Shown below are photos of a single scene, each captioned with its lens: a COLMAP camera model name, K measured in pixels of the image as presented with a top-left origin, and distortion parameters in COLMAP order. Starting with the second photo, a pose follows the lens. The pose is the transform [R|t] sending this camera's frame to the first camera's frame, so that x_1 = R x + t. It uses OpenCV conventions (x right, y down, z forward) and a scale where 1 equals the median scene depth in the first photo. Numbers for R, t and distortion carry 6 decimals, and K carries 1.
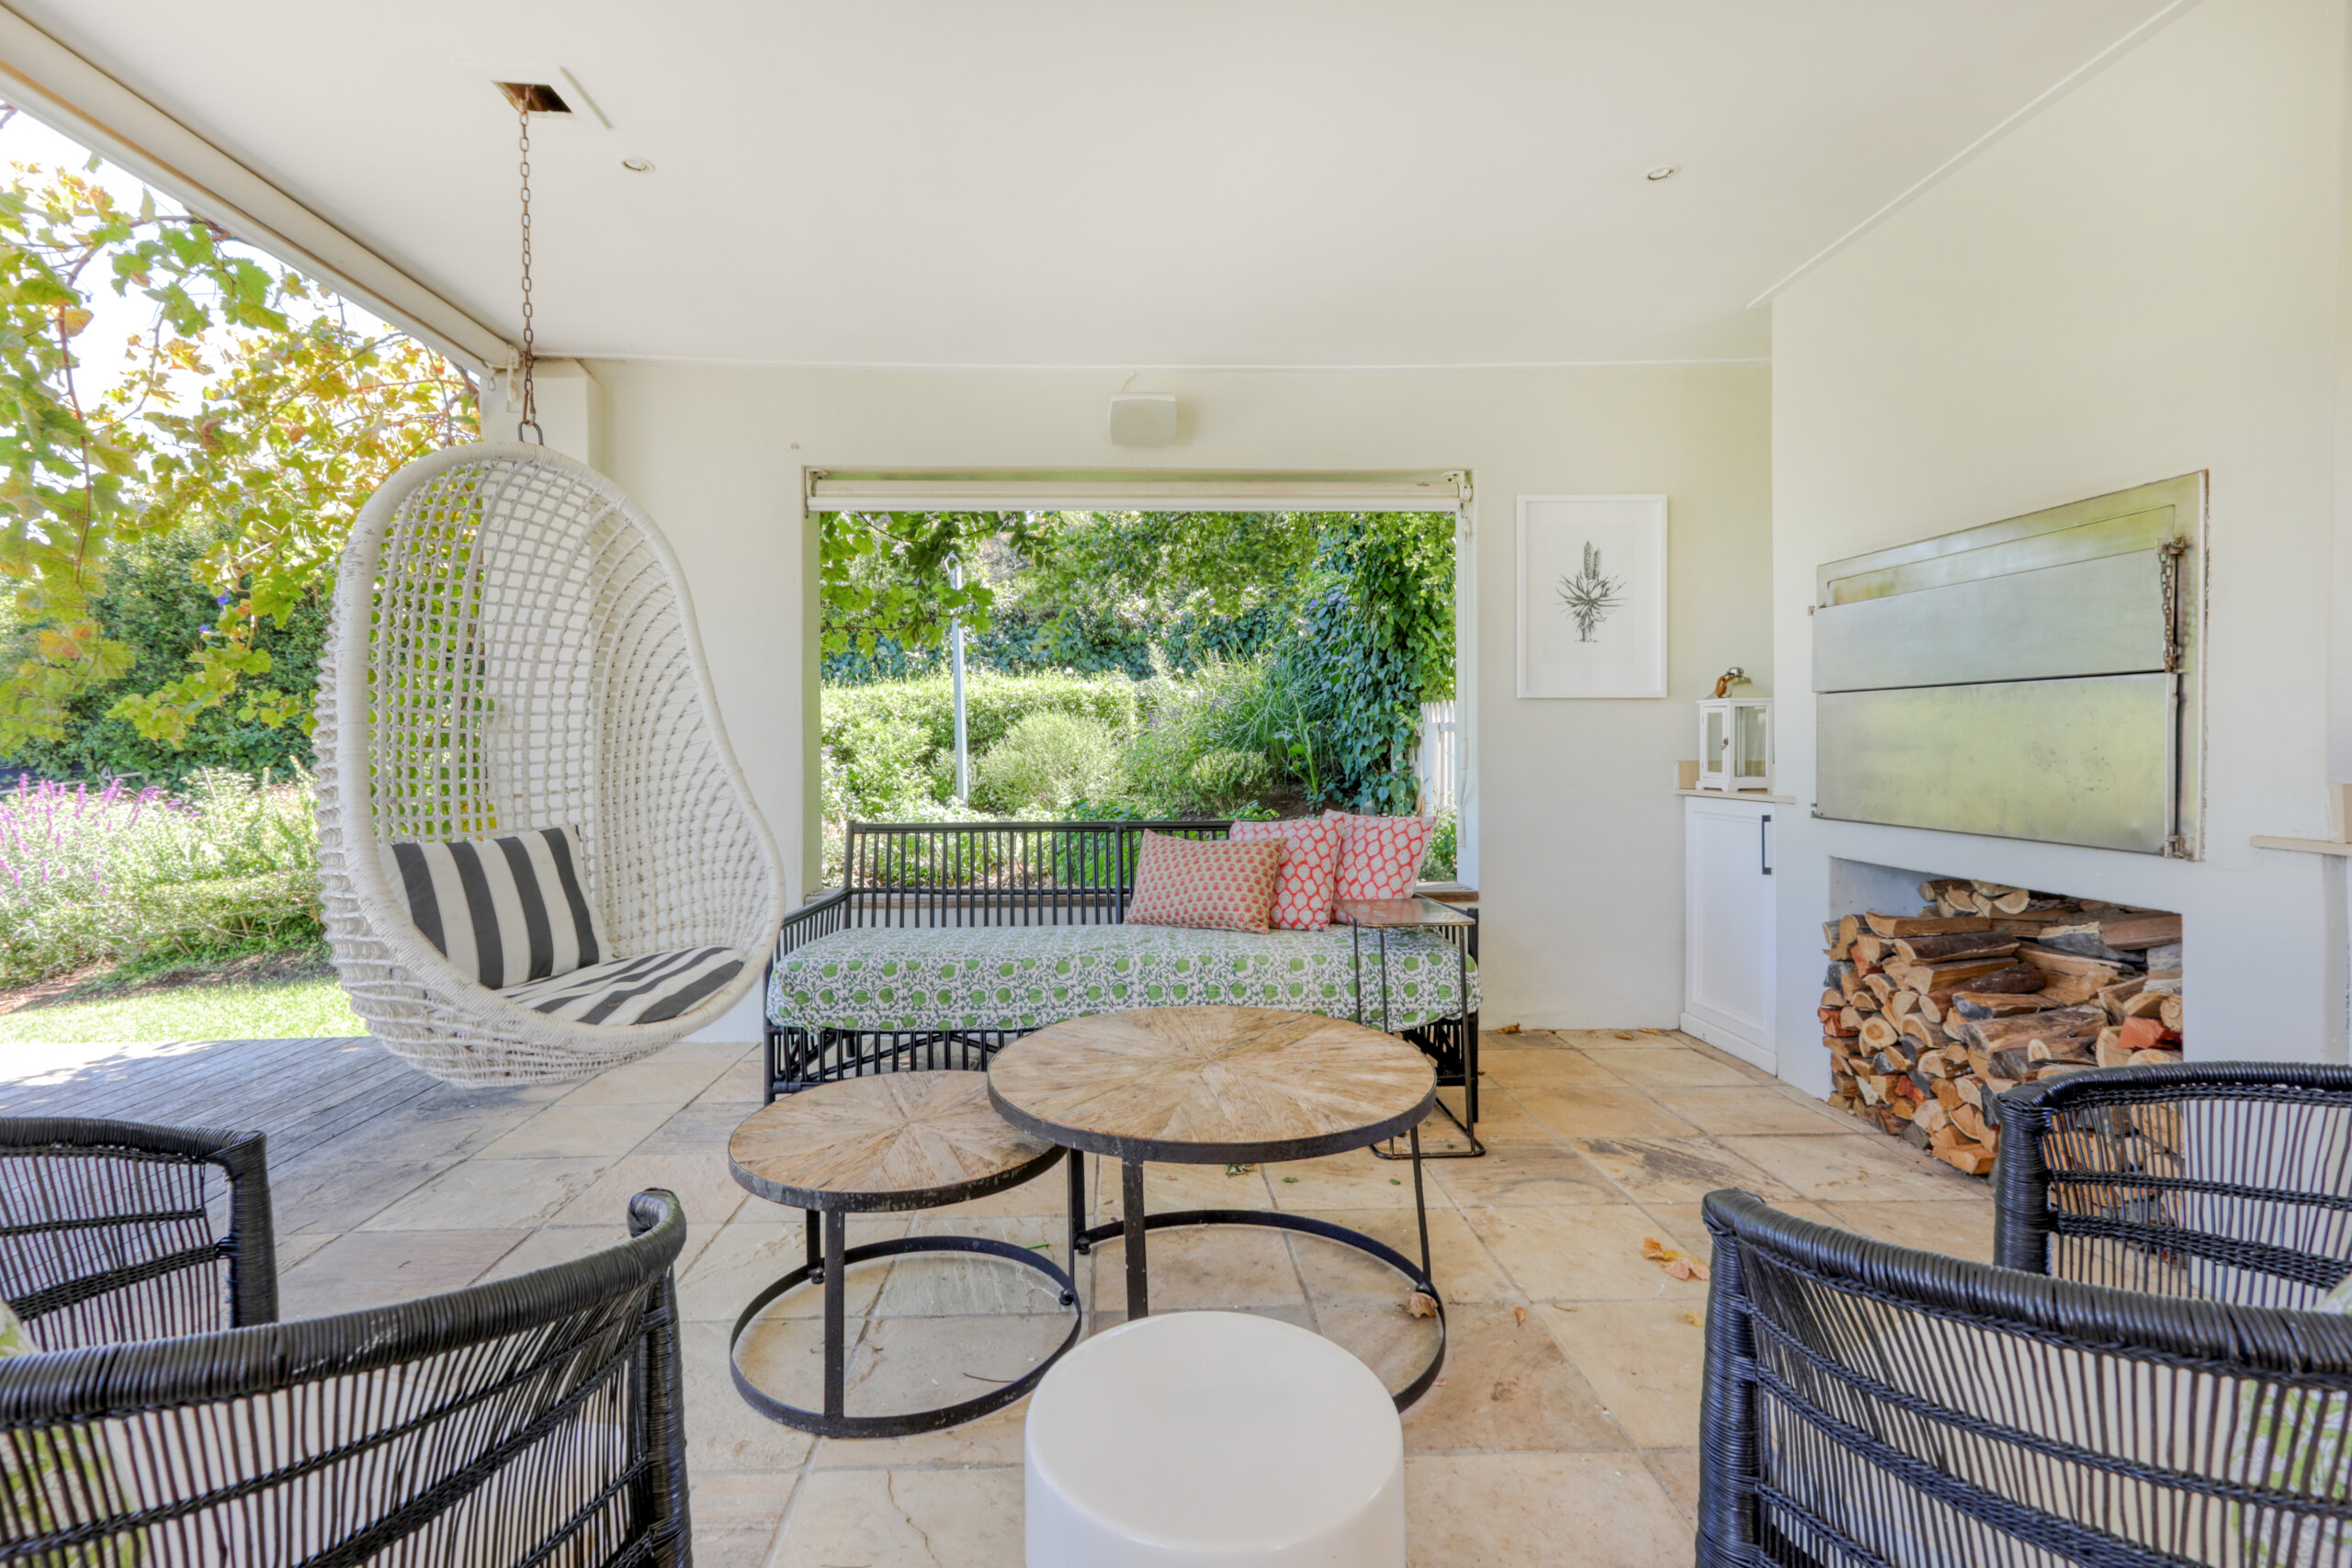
lens RADIAL K [[1058.5, 0, 1167.1], [0, 1058.5, 746.4], [0, 0, 1]] dist [0.064591, -0.000011]
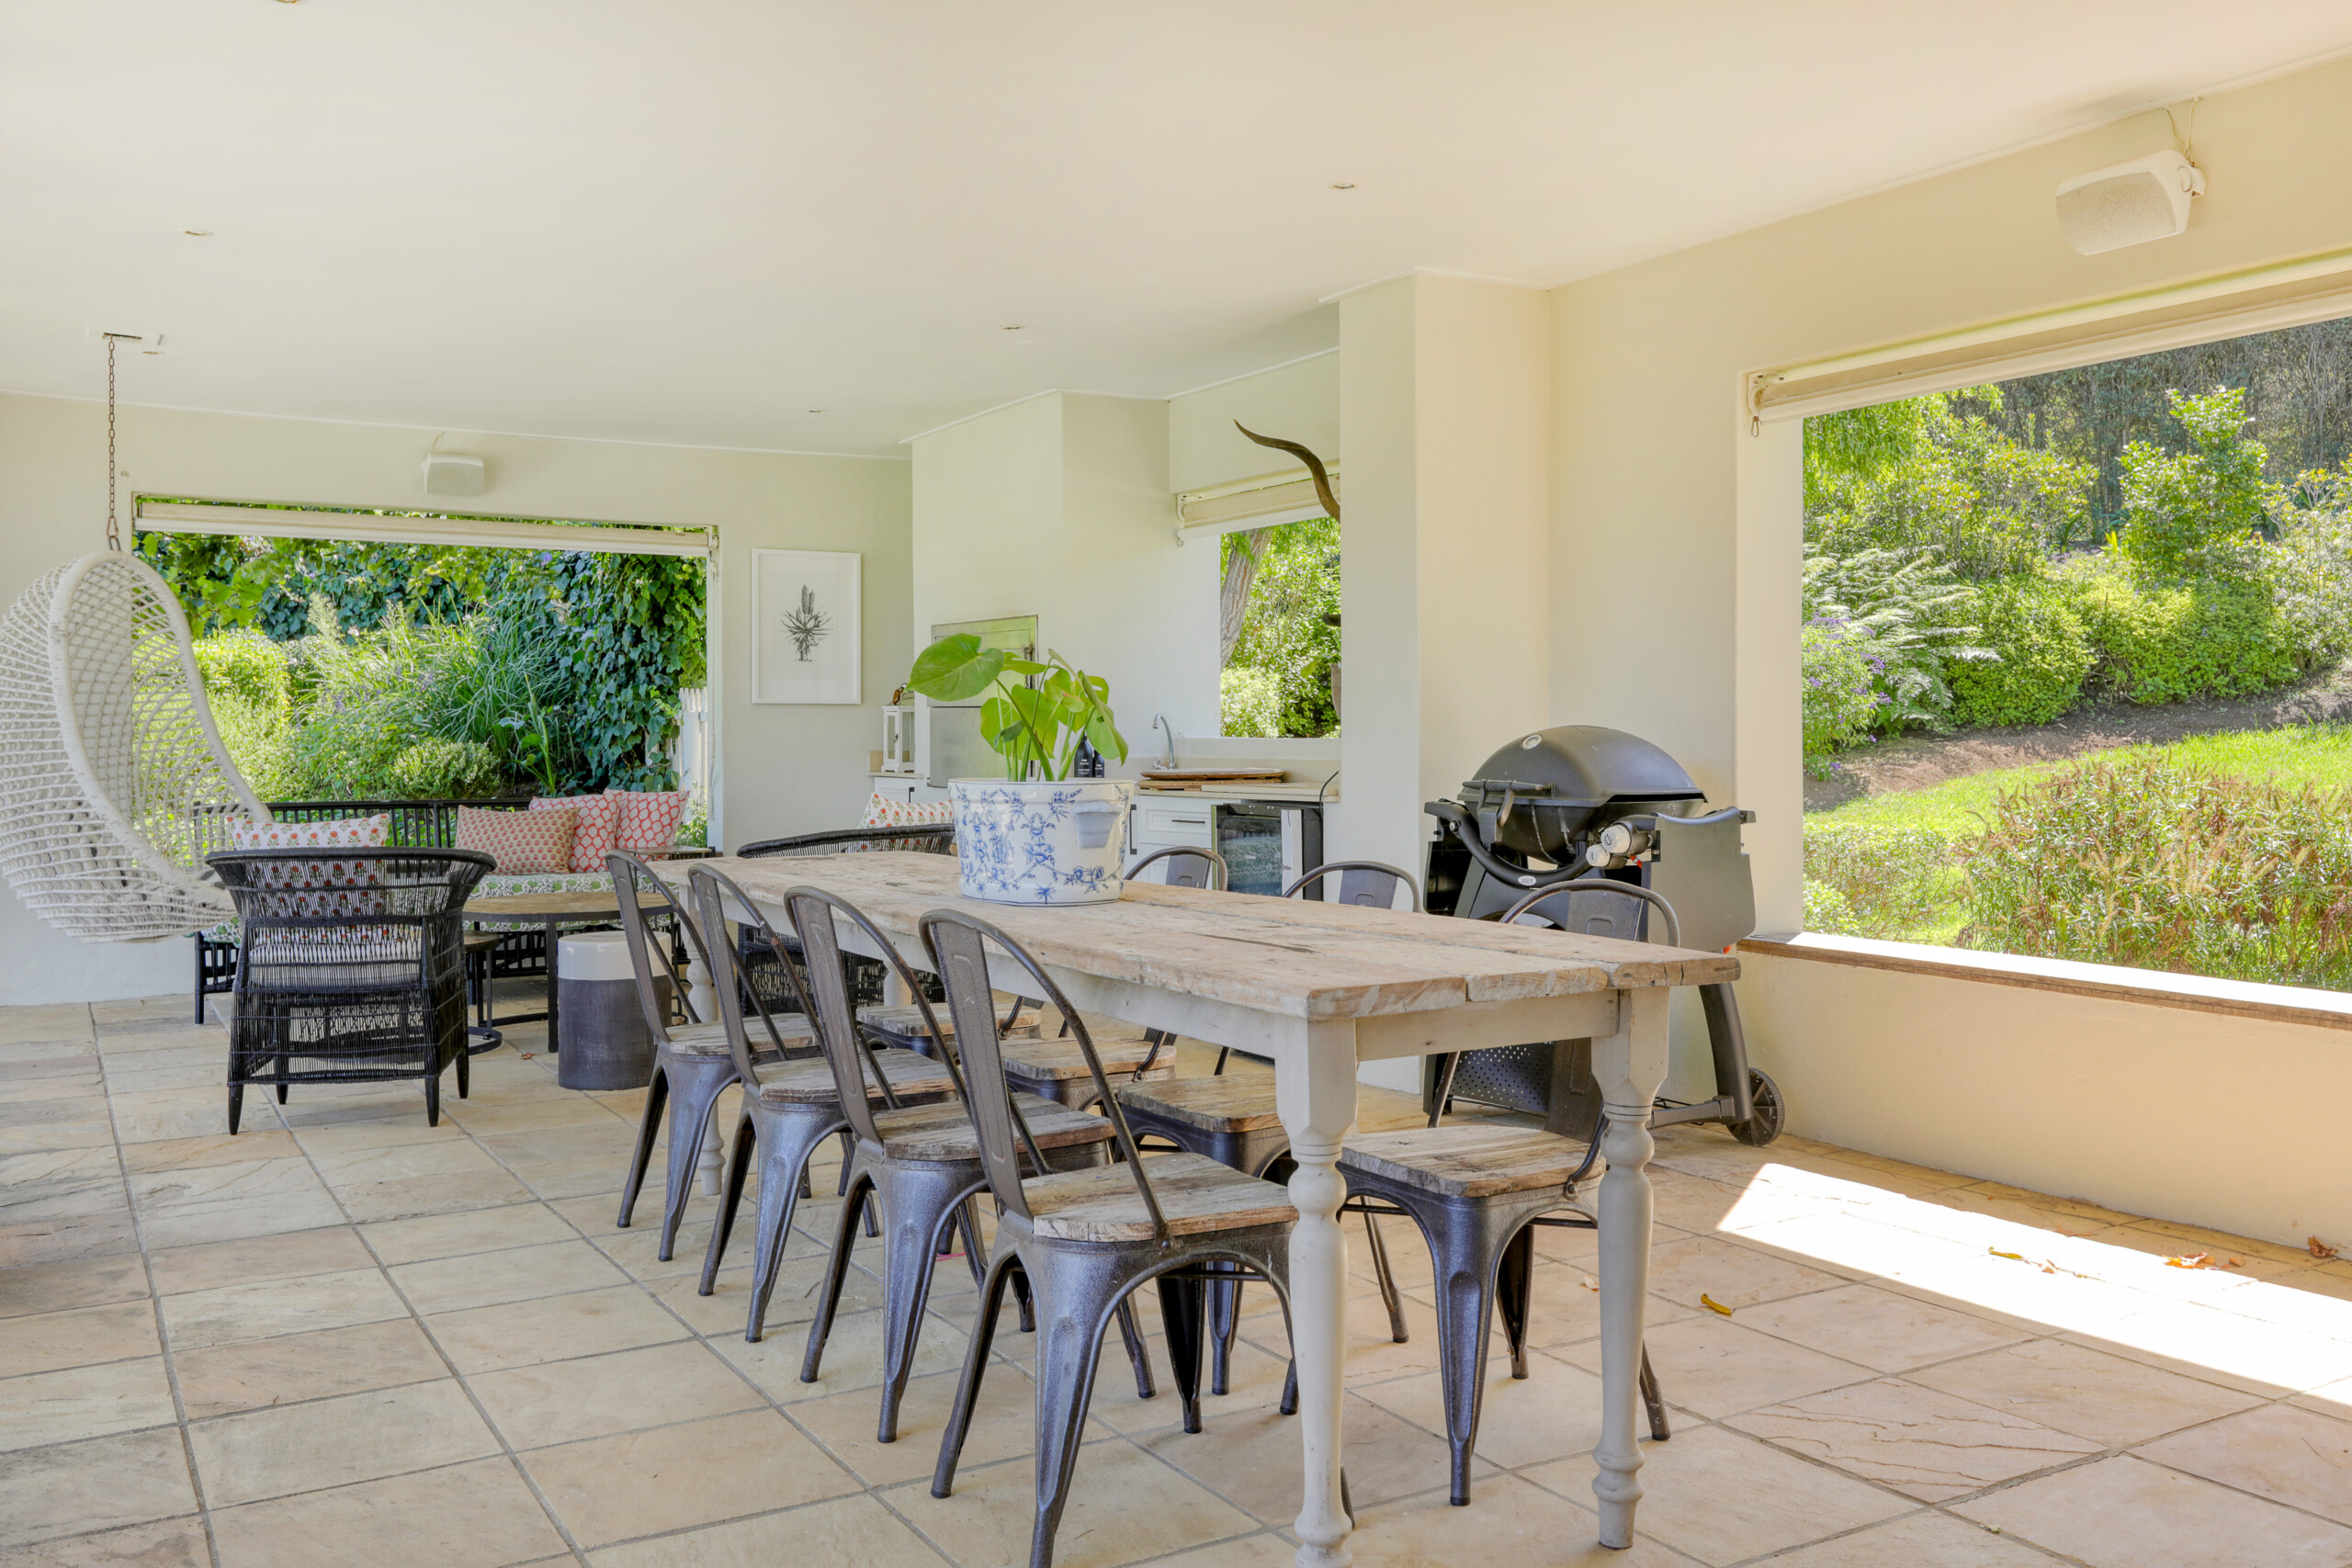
lens RADIAL K [[1927.9, 0, 1175.6], [0, 1927.9, 722.6], [0, 0, 1]] dist [-0.002148, 0.001770]
pose [[0.884533, 0.005588, 0.466444, -0.147218], [-0.003694, 0.999981, -0.004975, -0.005377], [-0.466463, 0.002677, 0.884537, -0.623071]]
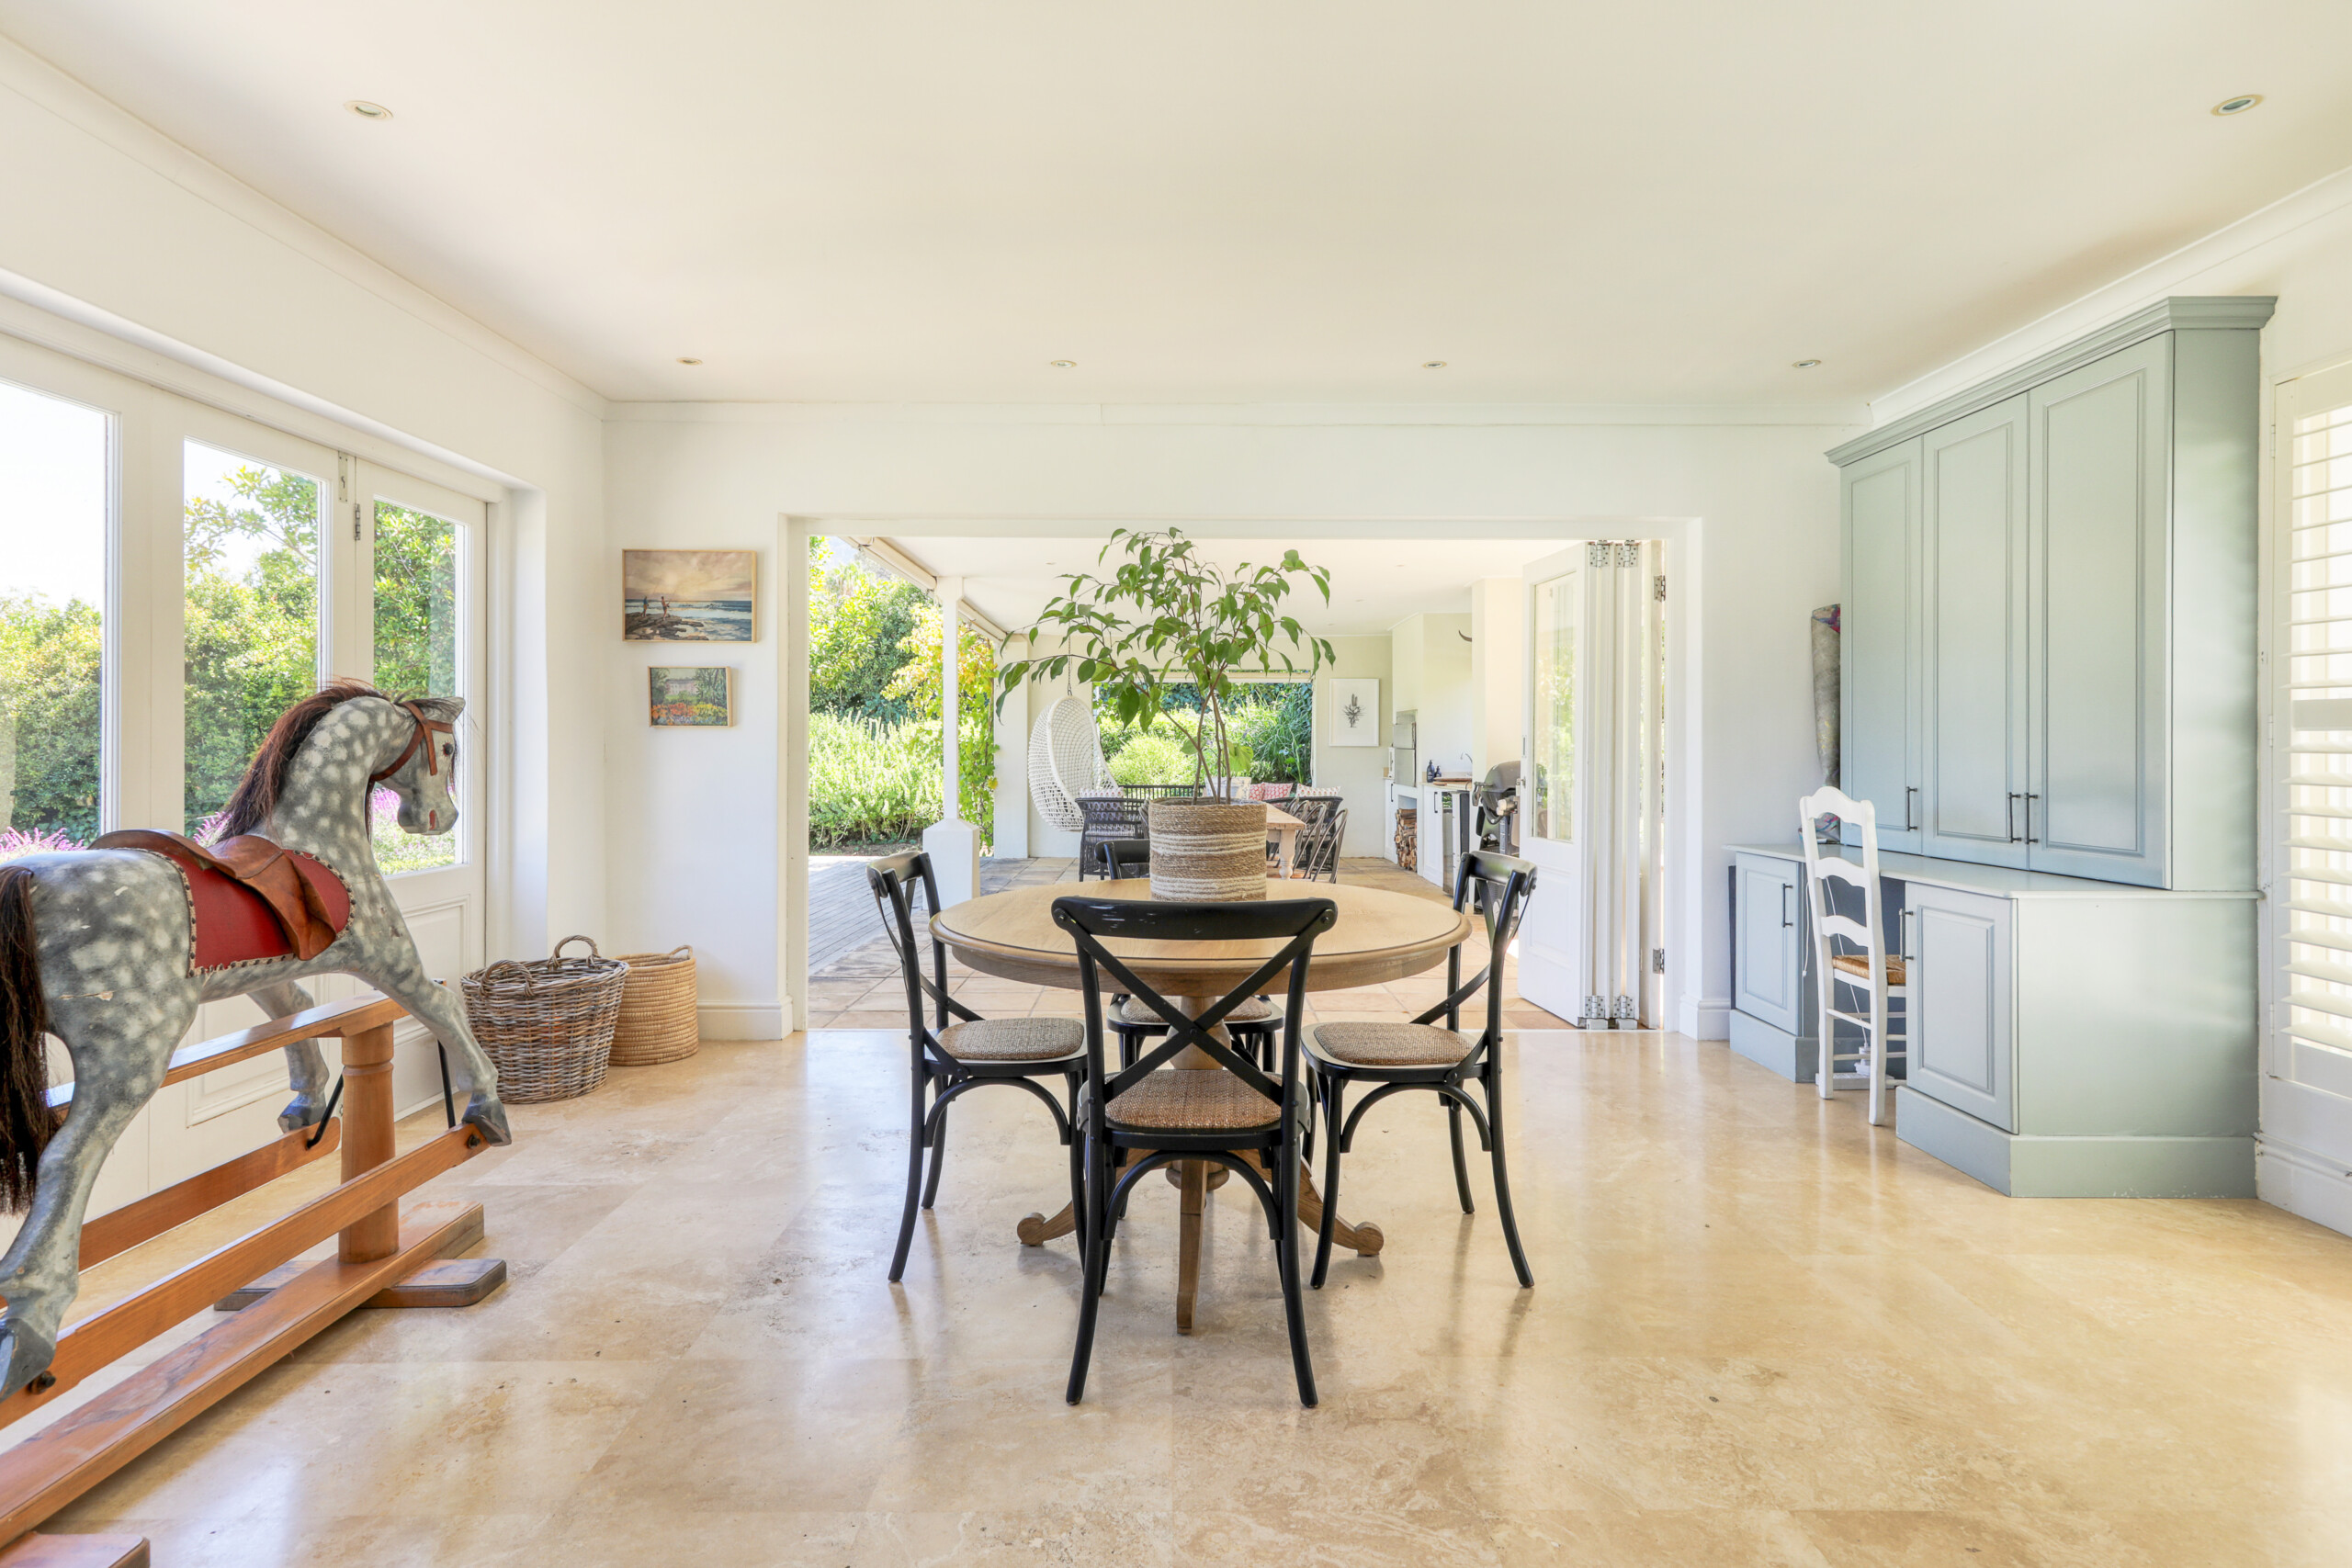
lens RADIAL K [[1170.9, 0, 1174.9], [0, 1170.9, 749.8], [0, 0, 1]] dist [0.000010, -0.000003]
pose [[0.998801, 0.004947, -0.048706, 0.025166], [-0.004967, 0.999988, -0.000295, -0.014393], [0.048704, 0.000536, 0.998813, -1.097235]]
